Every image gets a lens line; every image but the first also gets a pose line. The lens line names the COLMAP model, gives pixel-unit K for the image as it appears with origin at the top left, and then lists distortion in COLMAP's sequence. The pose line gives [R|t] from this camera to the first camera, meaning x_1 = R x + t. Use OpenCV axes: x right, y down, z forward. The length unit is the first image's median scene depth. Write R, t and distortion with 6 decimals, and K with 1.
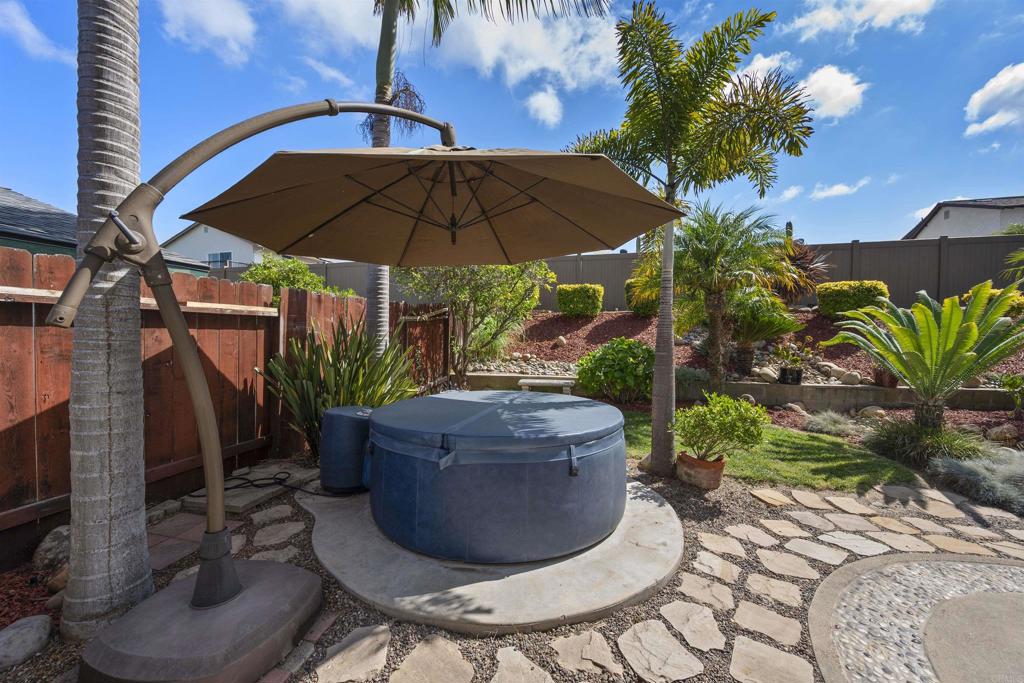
lens RADIAL K [[409.8, 0, 512.0], [0, 409.8, 341.5], [0, 0, 1]] dist [0.000415, -0.000058]
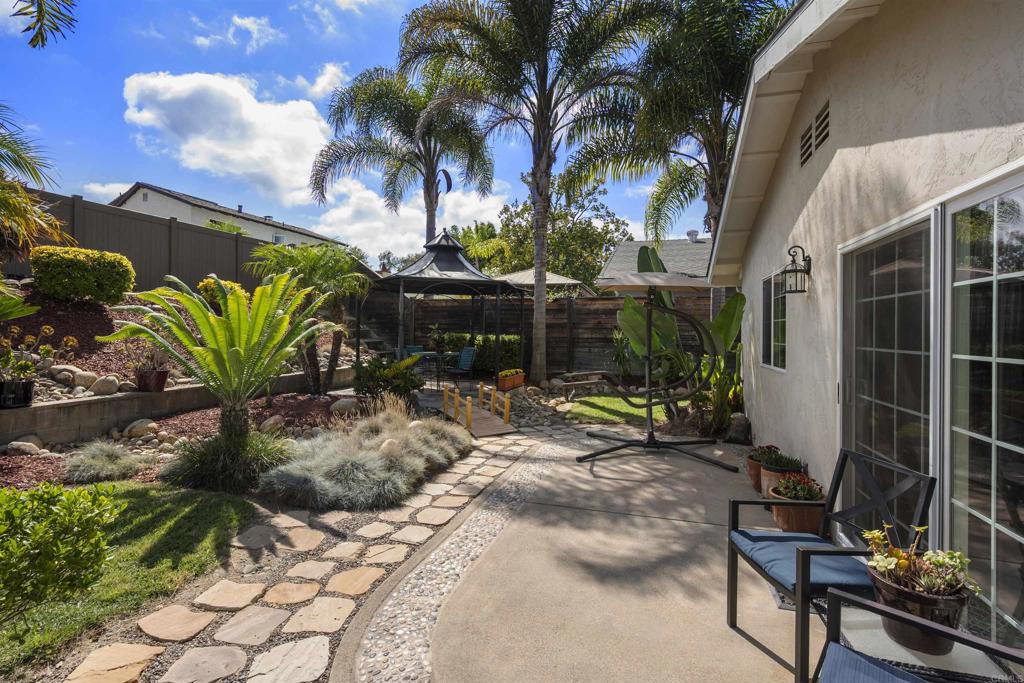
lens RADIAL K [[470.1, 0, 513.3], [0, 470.1, 328.8], [0, 0, 1]] dist [0.001672, 0.000243]
pose [[0.060068, -0.000456, 0.998194, 0.098947], [-0.001110, 0.999999, 0.000524, -0.019466], [-0.998194, -0.001140, 0.060067, 0.469186]]
